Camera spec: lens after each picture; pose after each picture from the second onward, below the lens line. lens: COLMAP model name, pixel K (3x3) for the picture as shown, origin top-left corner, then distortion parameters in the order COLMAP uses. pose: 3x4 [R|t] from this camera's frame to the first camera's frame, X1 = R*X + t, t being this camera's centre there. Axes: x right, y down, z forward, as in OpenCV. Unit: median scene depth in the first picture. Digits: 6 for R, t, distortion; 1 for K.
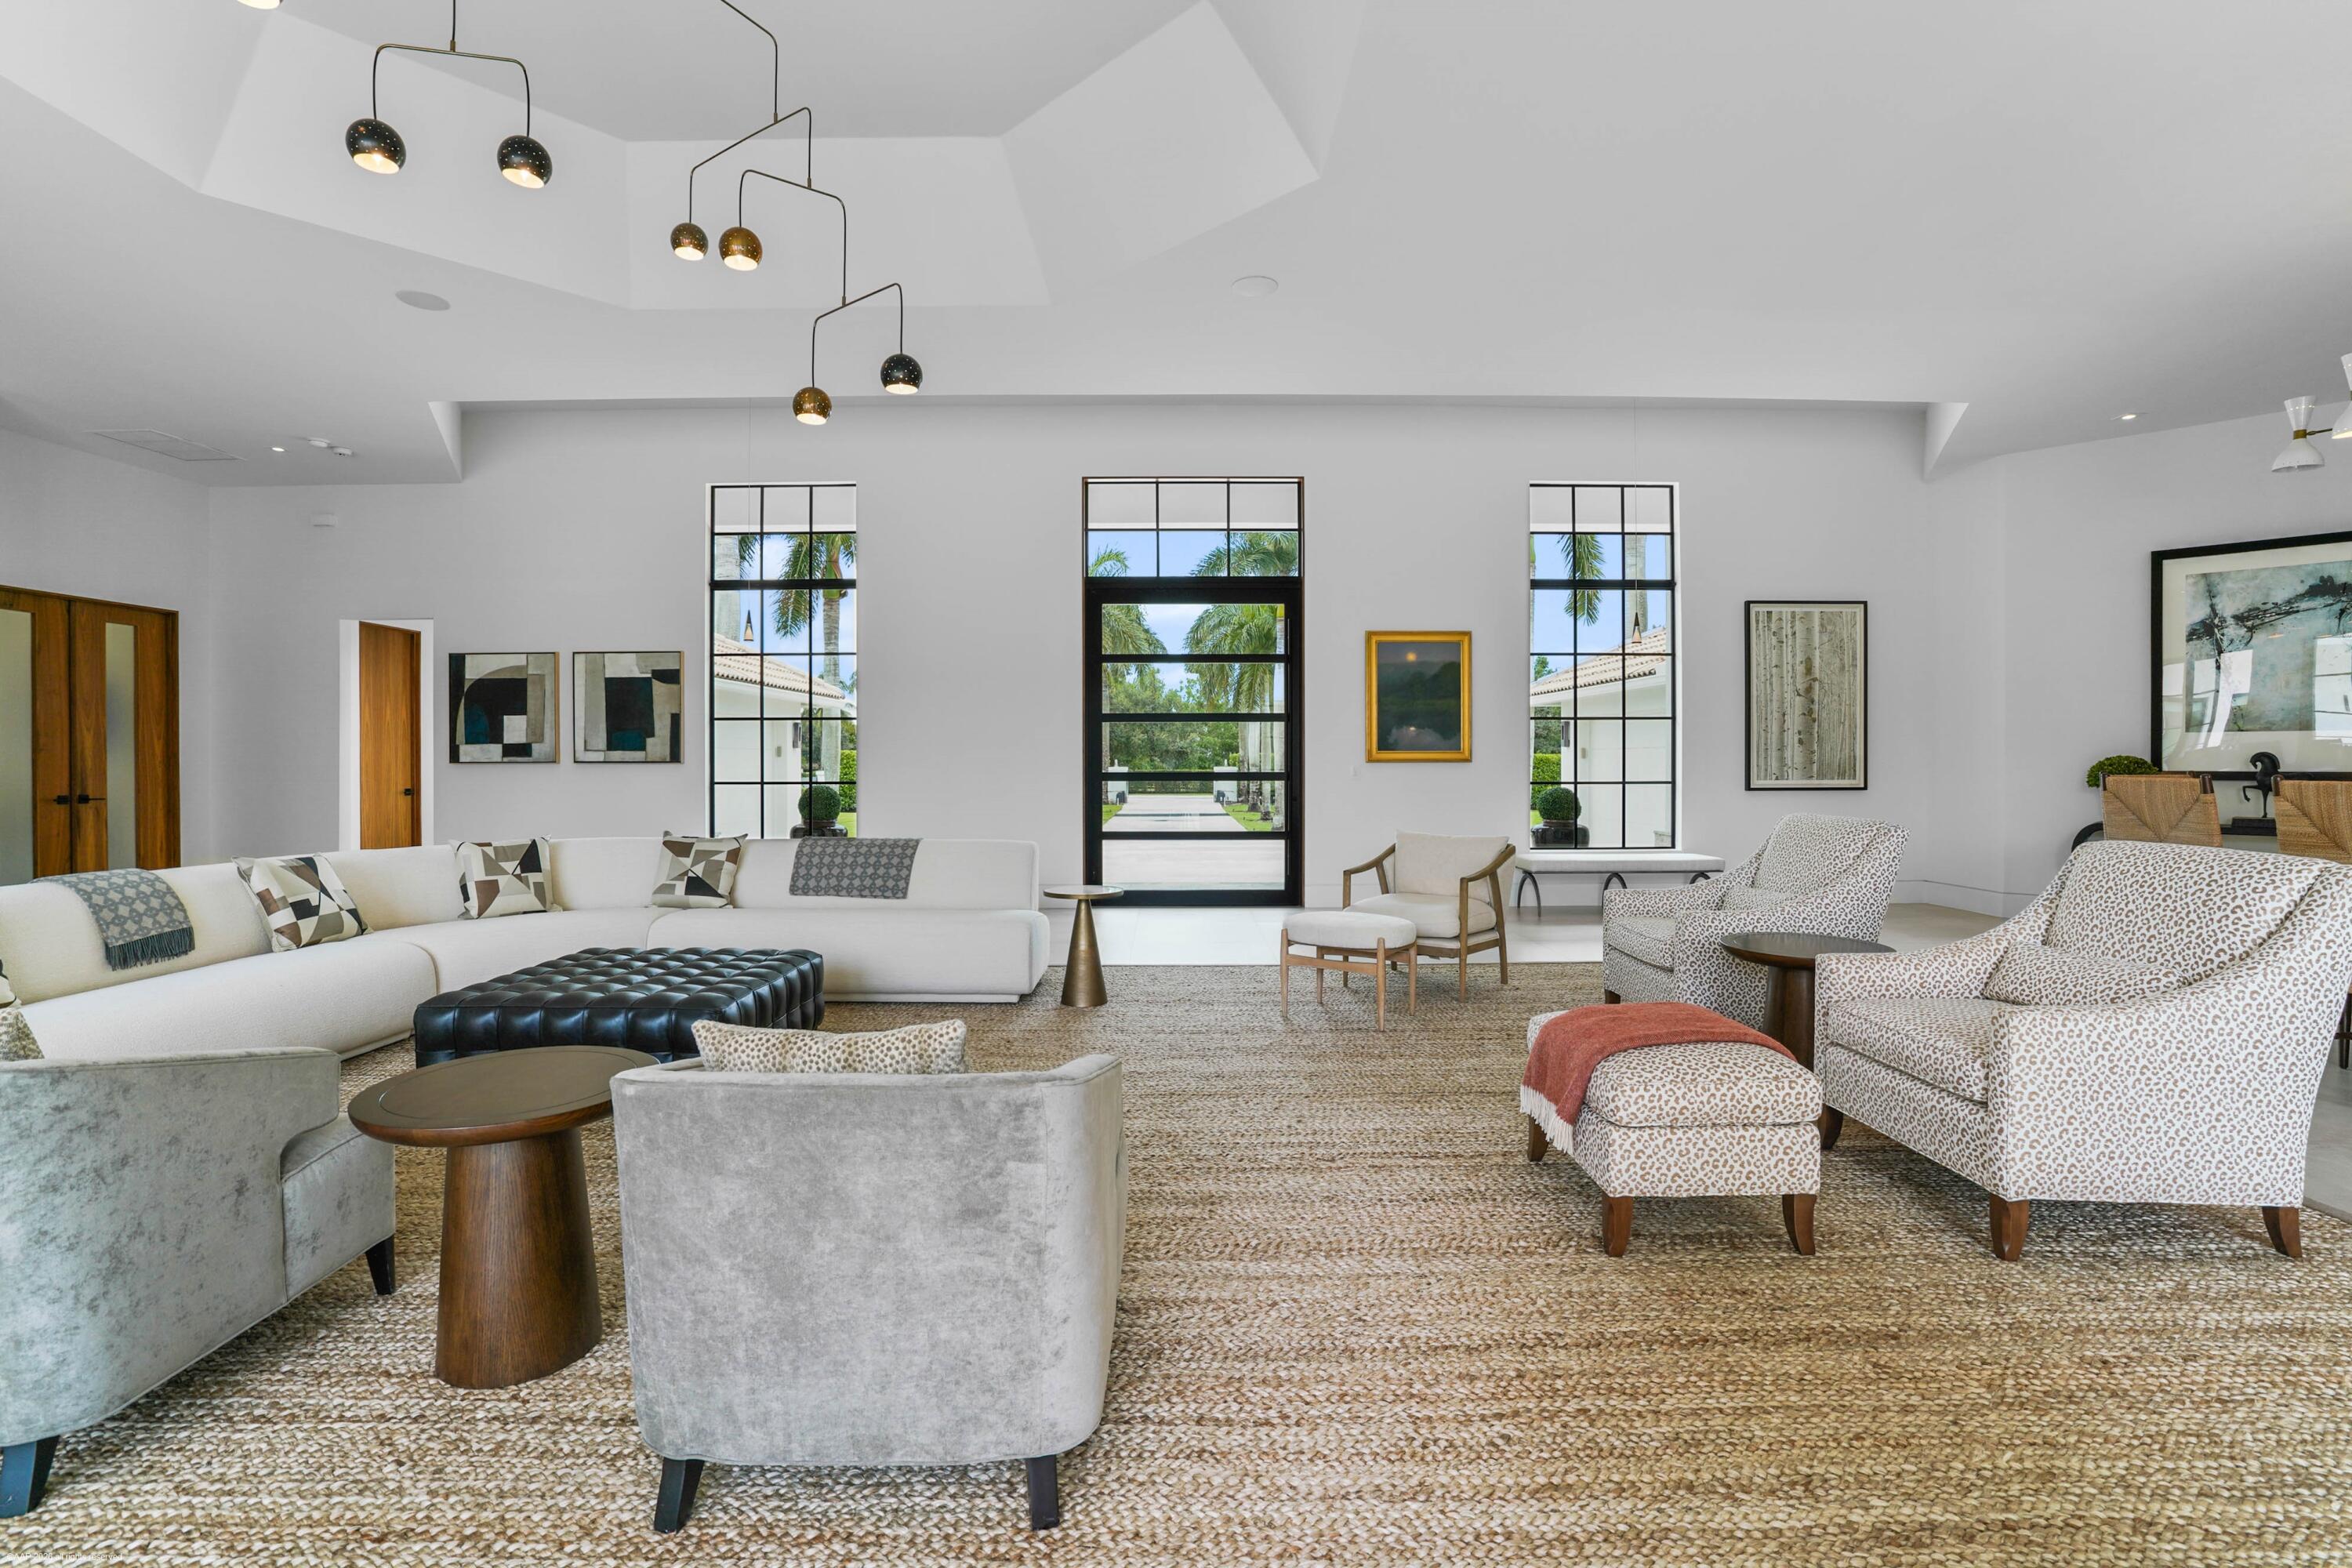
lens RADIAL K [[1072.0, 0, 1174.1], [0, 1072.0, 779.4], [0, 0, 1]] dist [-0.056053, 0.019165]
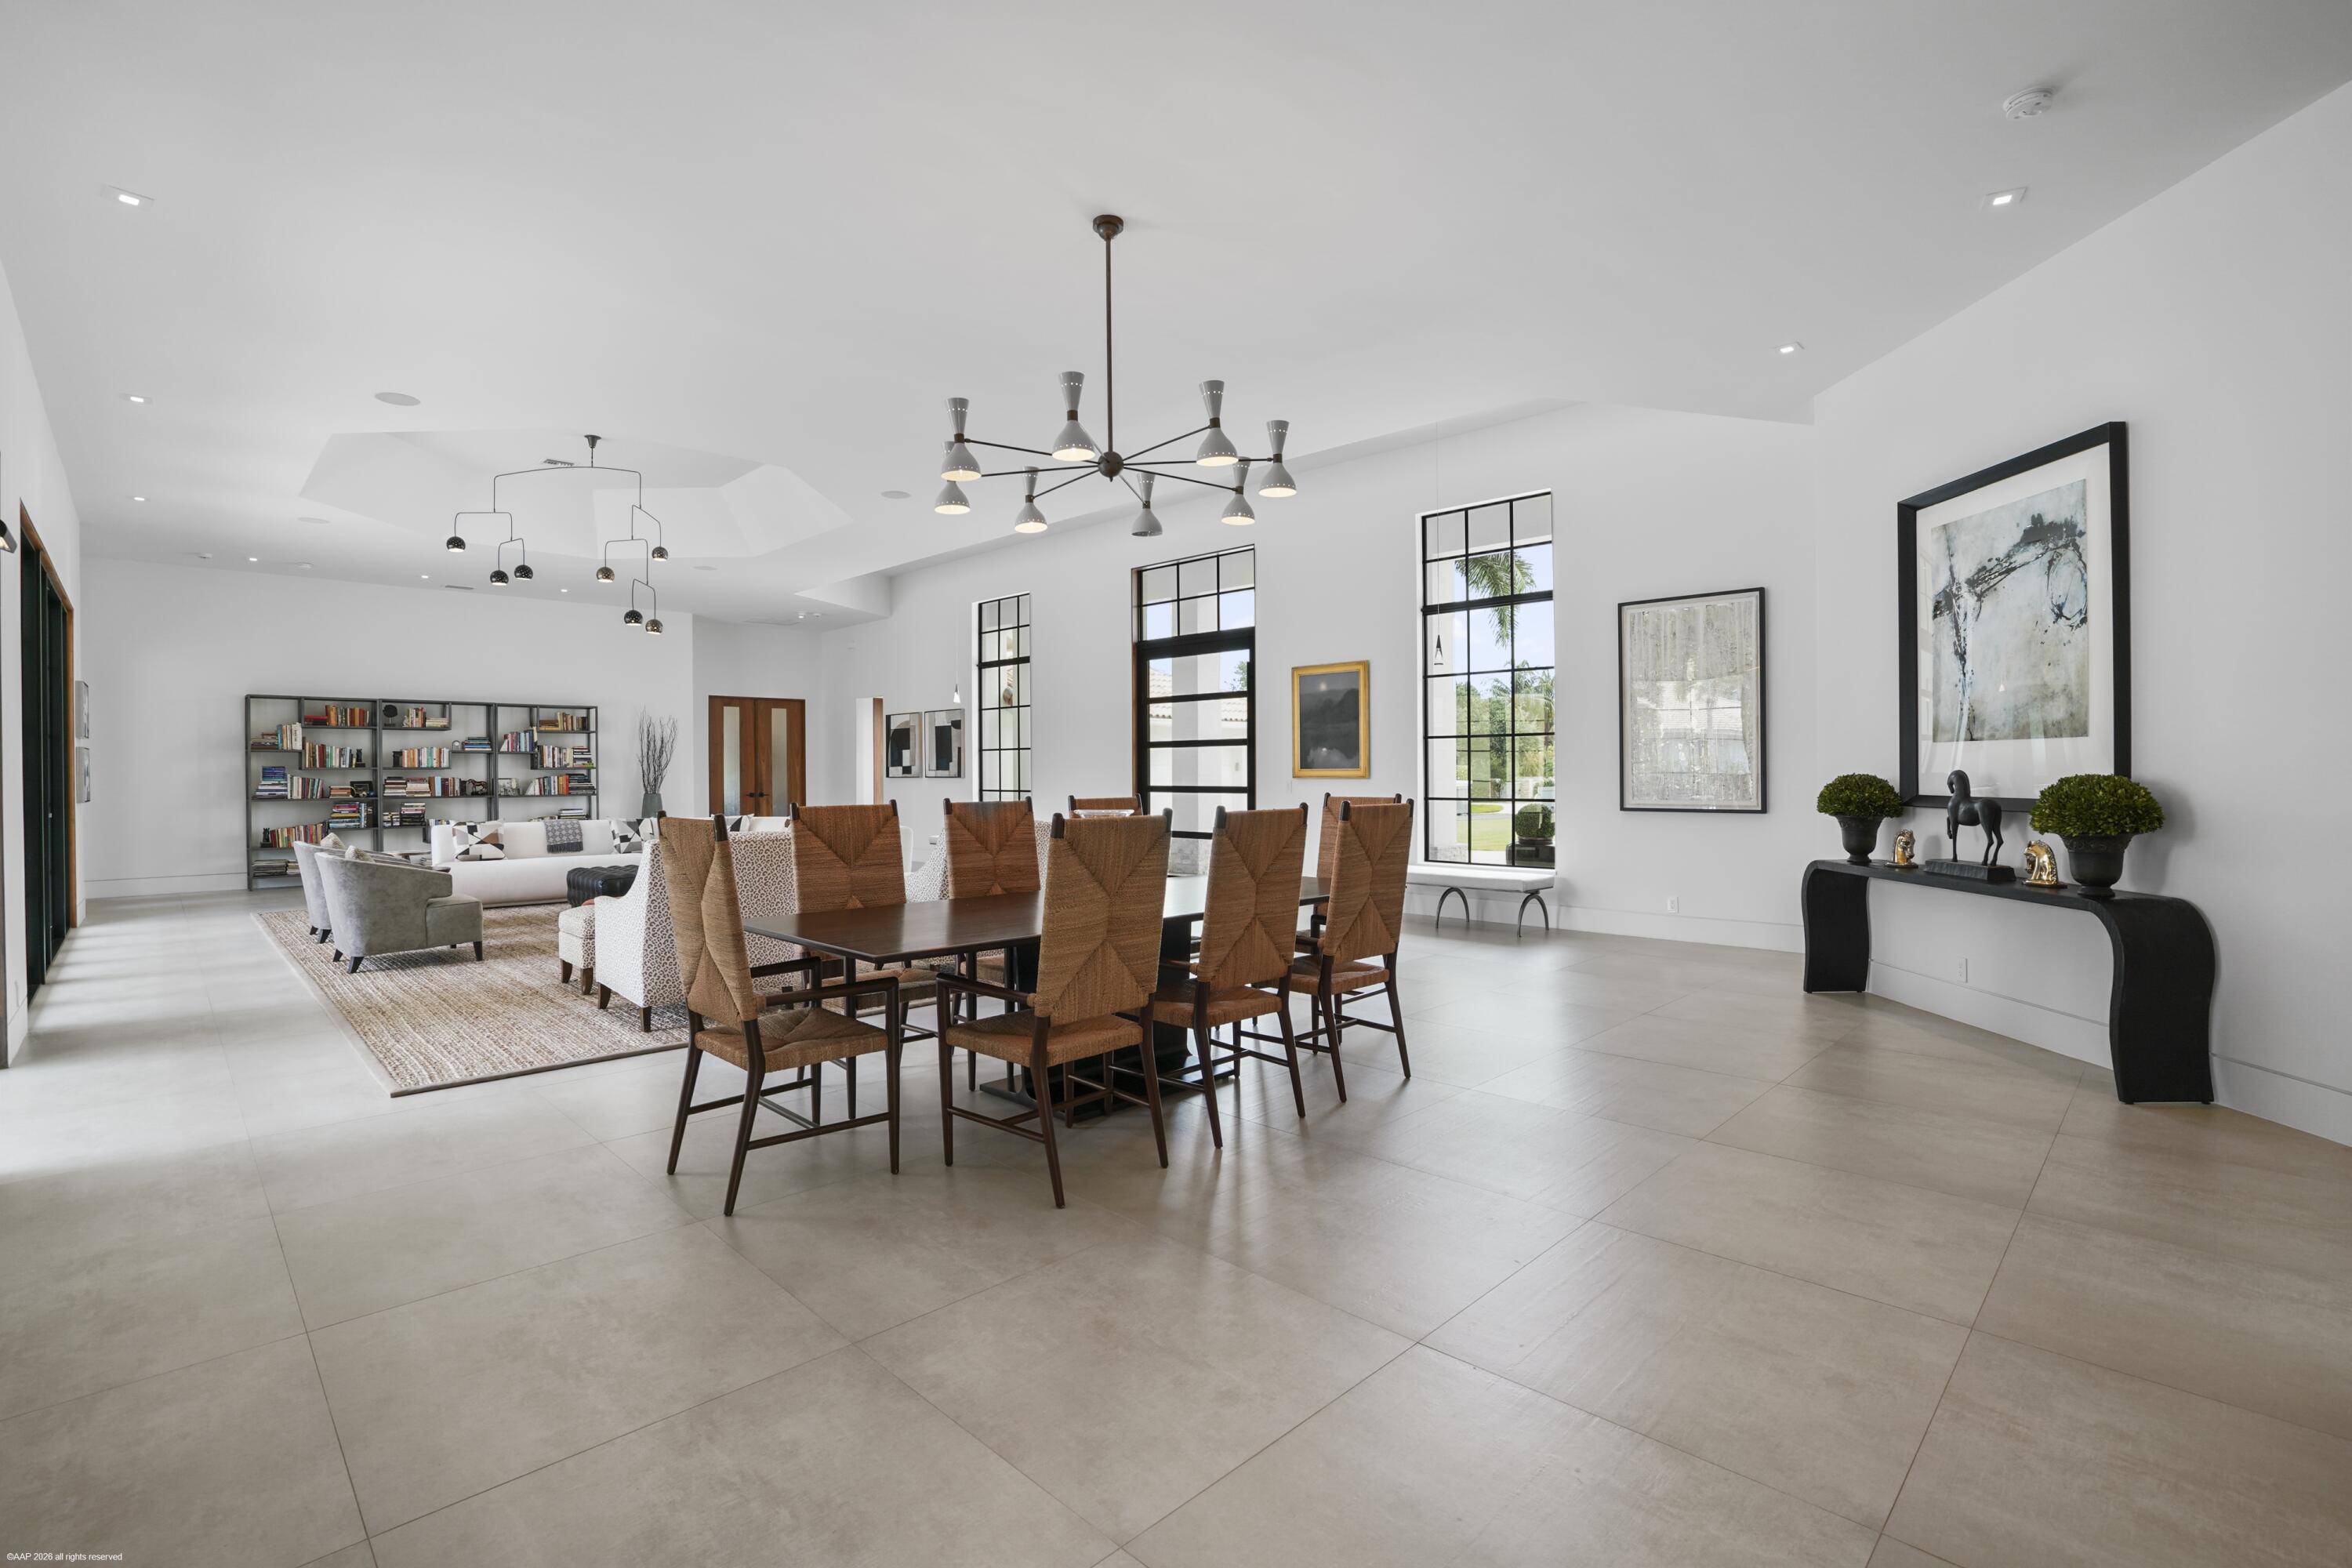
lens RADIAL K [[1069.0, 0, 1172.8], [0, 1069.0, 780.8], [0, 0, 1]] dist [-0.065870, 0.028536]
pose [[0.705127, 0.004523, -0.709066, 0.922641], [-0.008989, 0.999956, -0.002559, -0.009296], [0.709024, 0.008178, 0.705137, 0.077715]]
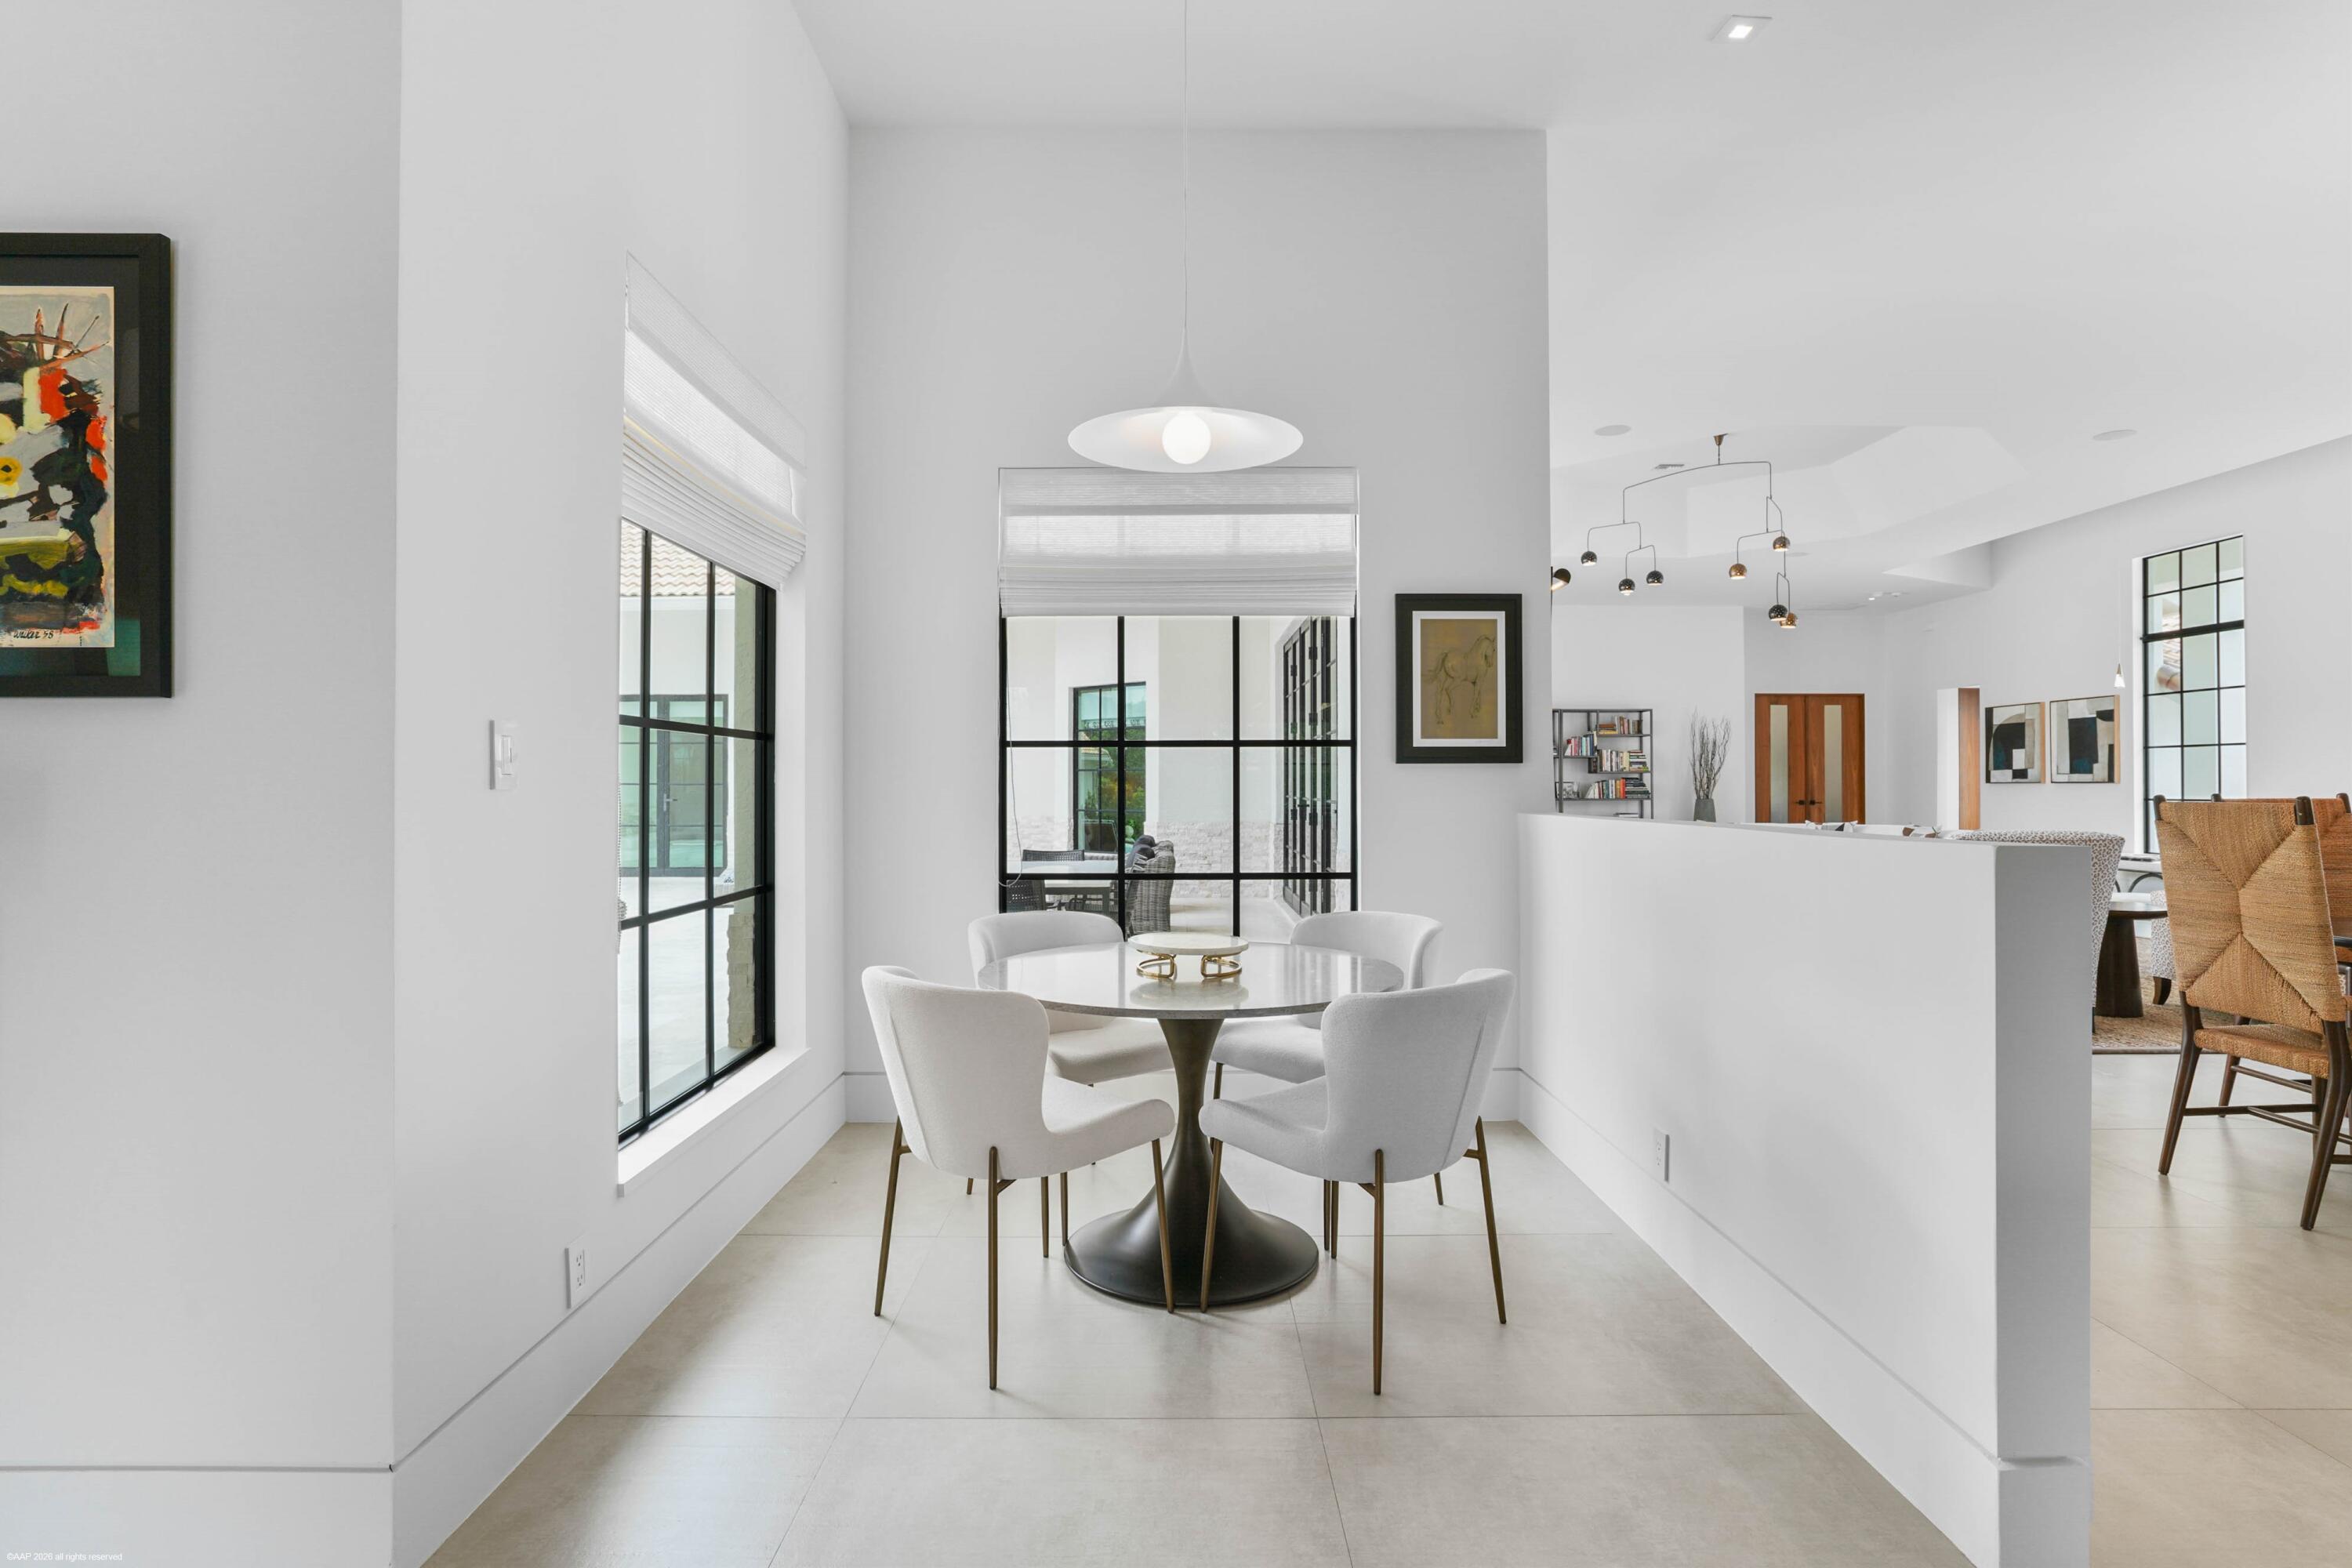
lens RADIAL K [[1183.3, 0, 1176.0], [0, 1183.3, 784.0], [0, 0, 1]] dist [-0.045282, 0.026018]
pose [[-0.001016, 0.000924, -0.999999, 0.927926], [-0.017004, 0.999855, 0.000941, 0.003338], [0.999855, 0.017005, -0.001000, -0.122477]]
